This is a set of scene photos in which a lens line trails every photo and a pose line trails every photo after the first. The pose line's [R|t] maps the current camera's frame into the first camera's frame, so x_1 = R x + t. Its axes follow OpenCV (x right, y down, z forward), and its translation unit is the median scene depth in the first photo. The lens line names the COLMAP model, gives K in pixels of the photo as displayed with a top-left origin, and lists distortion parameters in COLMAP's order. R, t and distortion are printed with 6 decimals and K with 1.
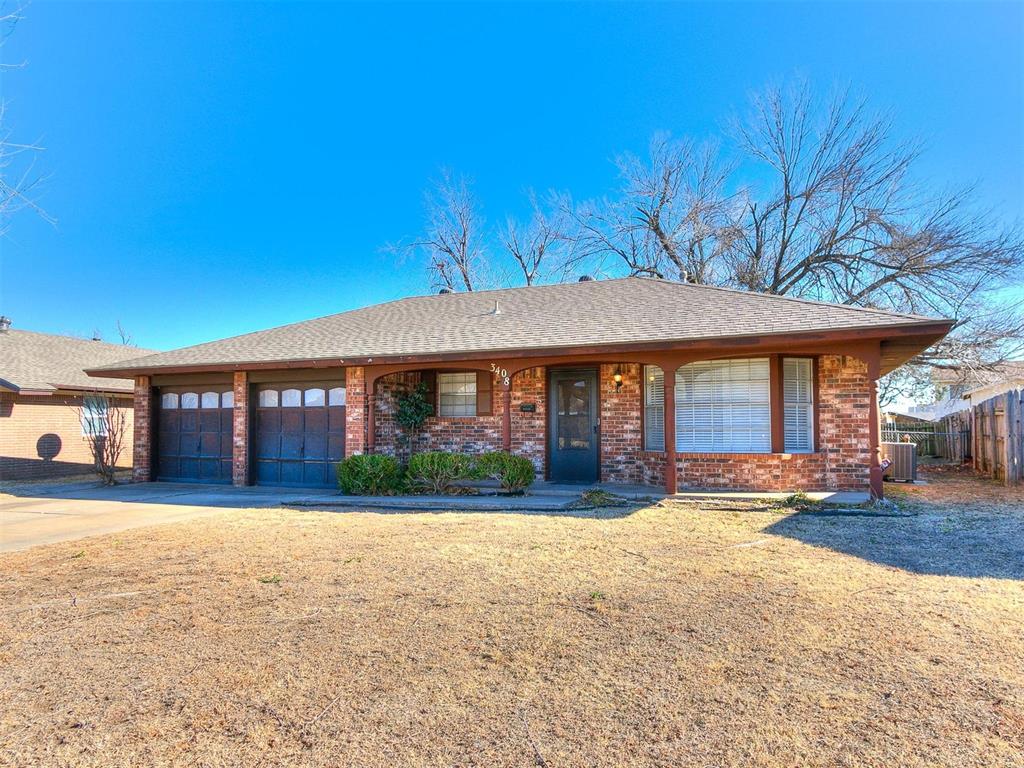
lens RADIAL K [[675.3, 0, 512.0], [0, 675.3, 355.3], [0, 0, 1]] dist [-0.003745, -0.003240]
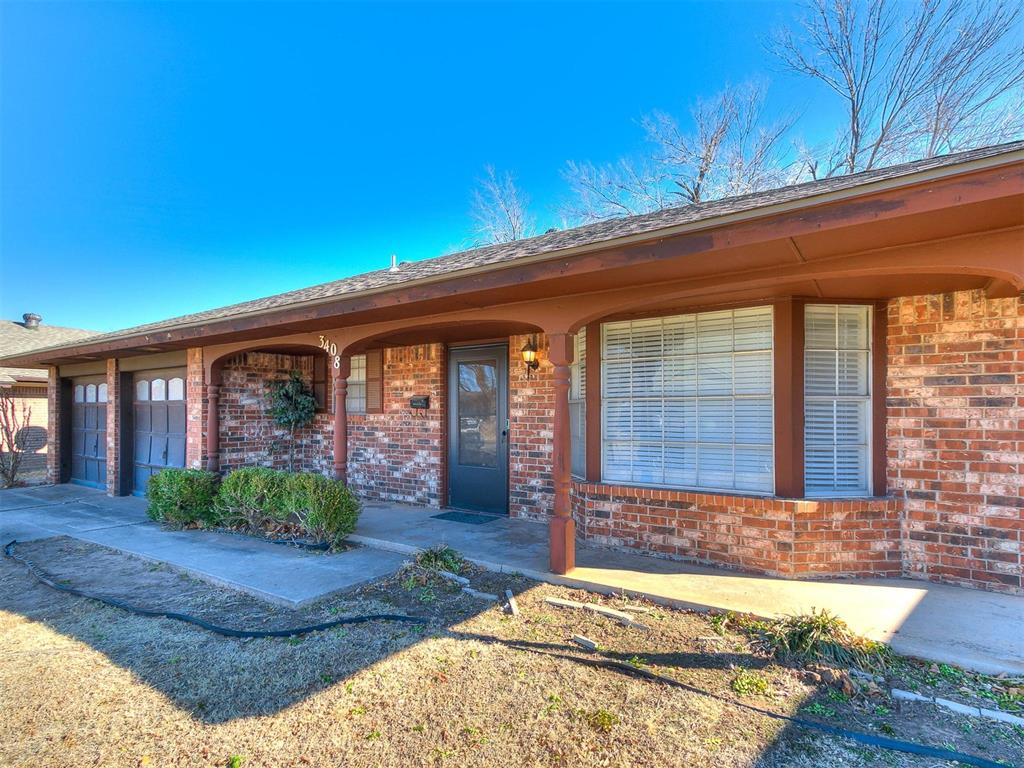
lens RADIAL K [[550.5, 0, 498.3], [0, 550.5, 382.1], [0, 0, 1]] dist [0.000002, 0.012309]
pose [[0.979466, -0.006428, -0.201505, 0.231982], [0.016150, 0.998781, 0.046637, 0.033562], [0.200960, -0.048934, 0.978377, 0.492330]]
